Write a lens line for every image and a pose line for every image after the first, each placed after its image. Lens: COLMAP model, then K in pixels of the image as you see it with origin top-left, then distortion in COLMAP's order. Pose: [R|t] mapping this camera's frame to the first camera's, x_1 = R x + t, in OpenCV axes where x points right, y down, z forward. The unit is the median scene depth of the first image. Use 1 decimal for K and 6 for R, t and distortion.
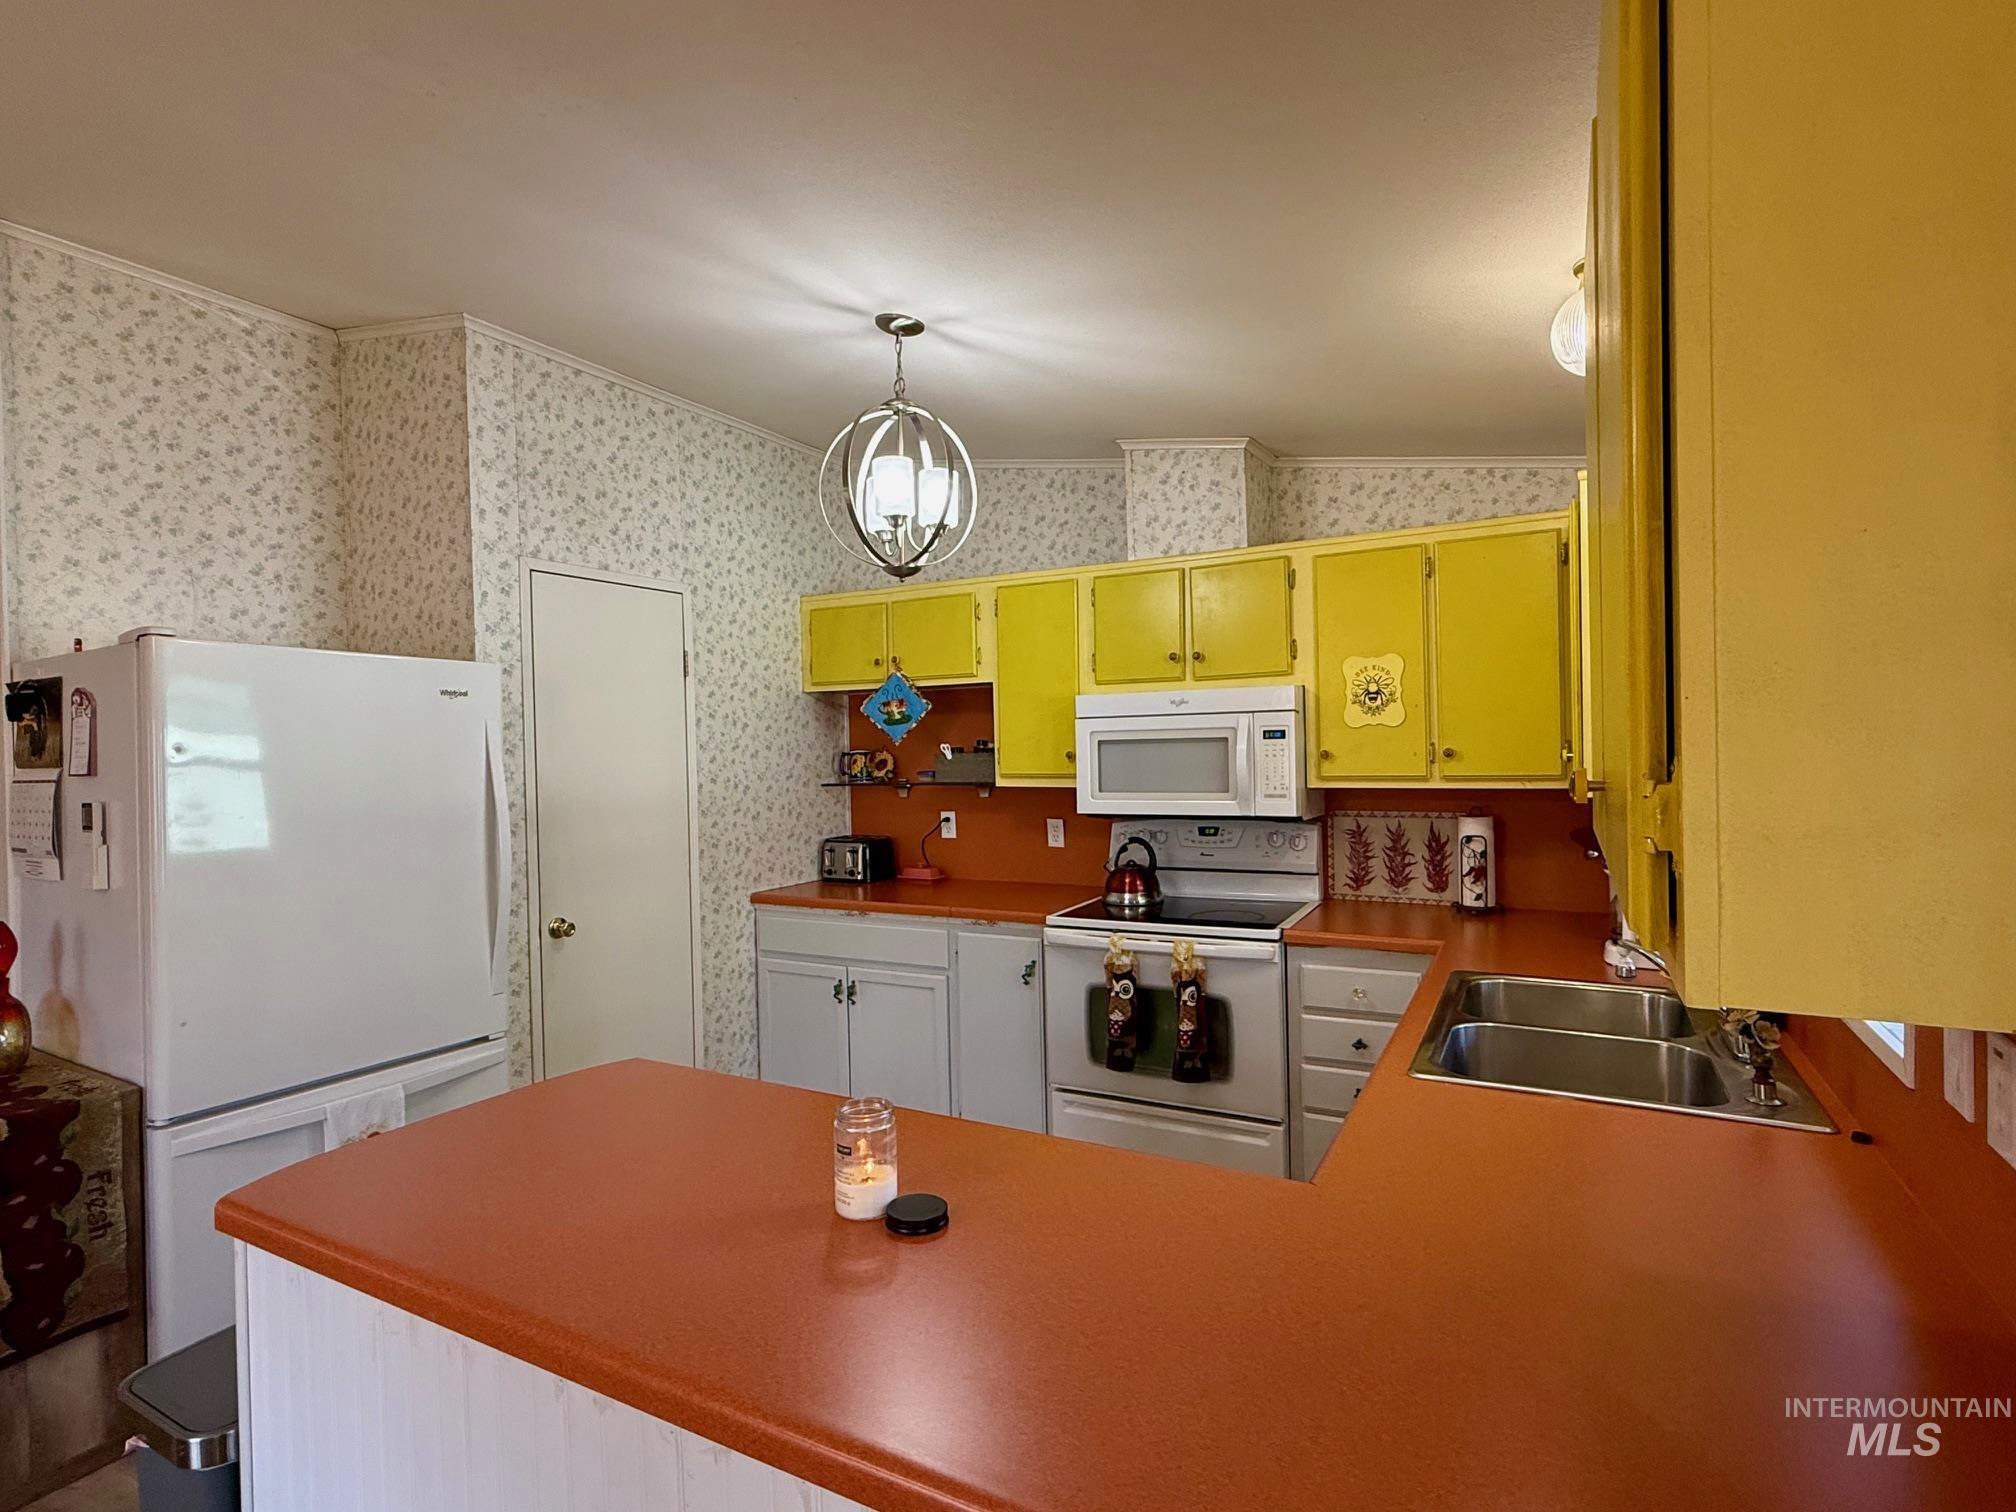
lens RADIAL K [[1002.7, 0, 1008.0], [0, 1002.7, 756.0], [0, 0, 1]] dist [-0.000617, -0.000499]
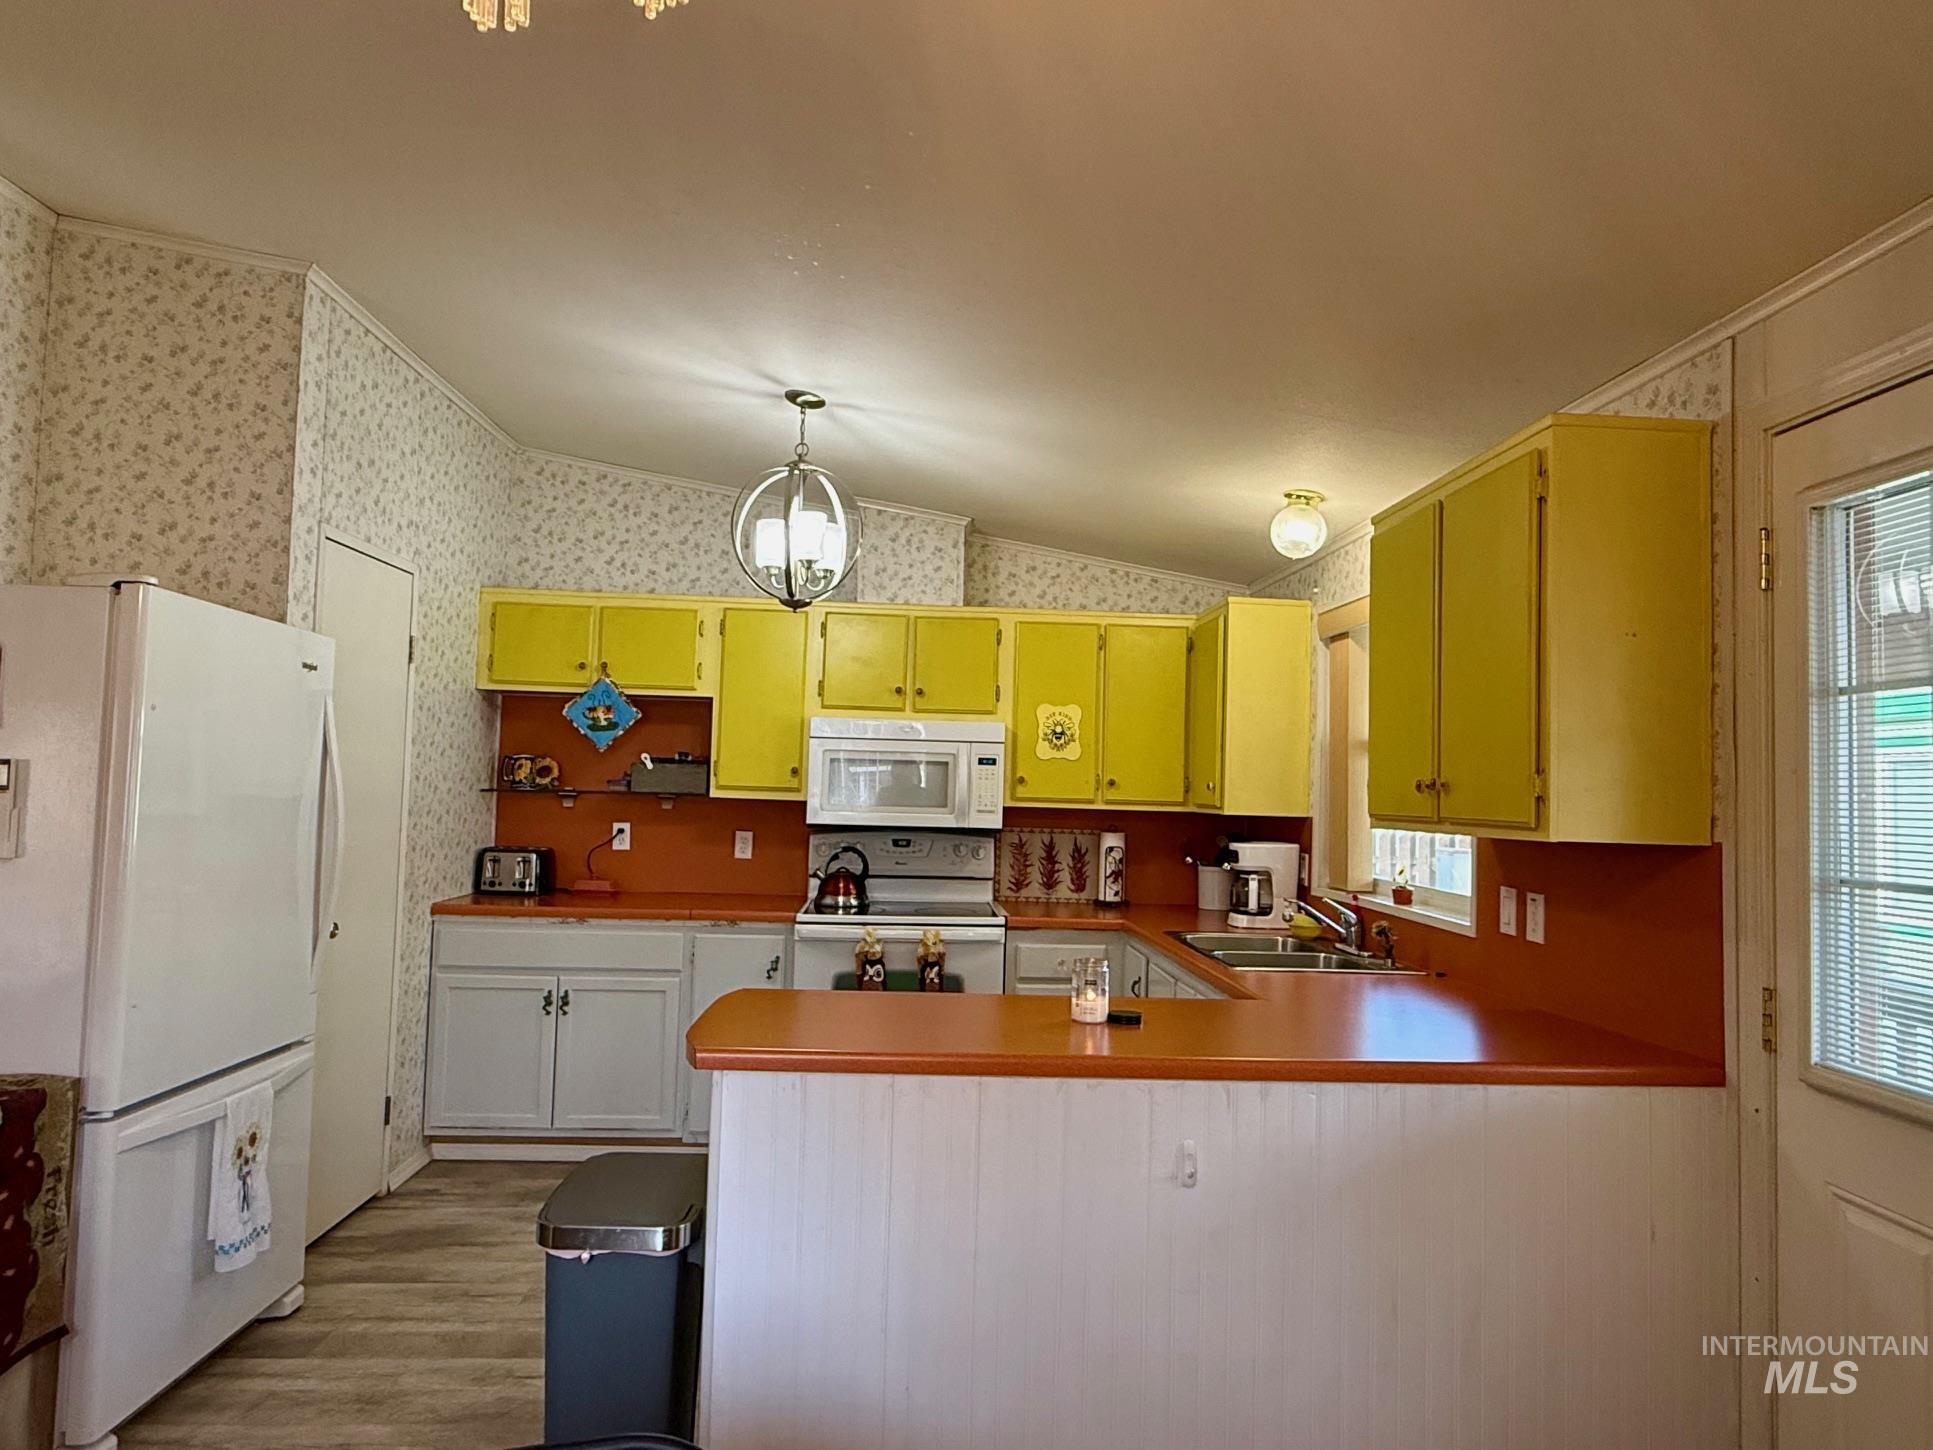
lens RADIAL K [[1202.5, 0, 966.5], [0, 1202.5, 725.0], [0, 0, 1]] dist [-0.003332, 0.001051]
pose [[0.847123, 0.073036, 0.526354, -0.498750], [-0.041597, 0.996585, -0.071336, 0.037479], [-0.529766, 0.038536, 0.847268, -0.222544]]
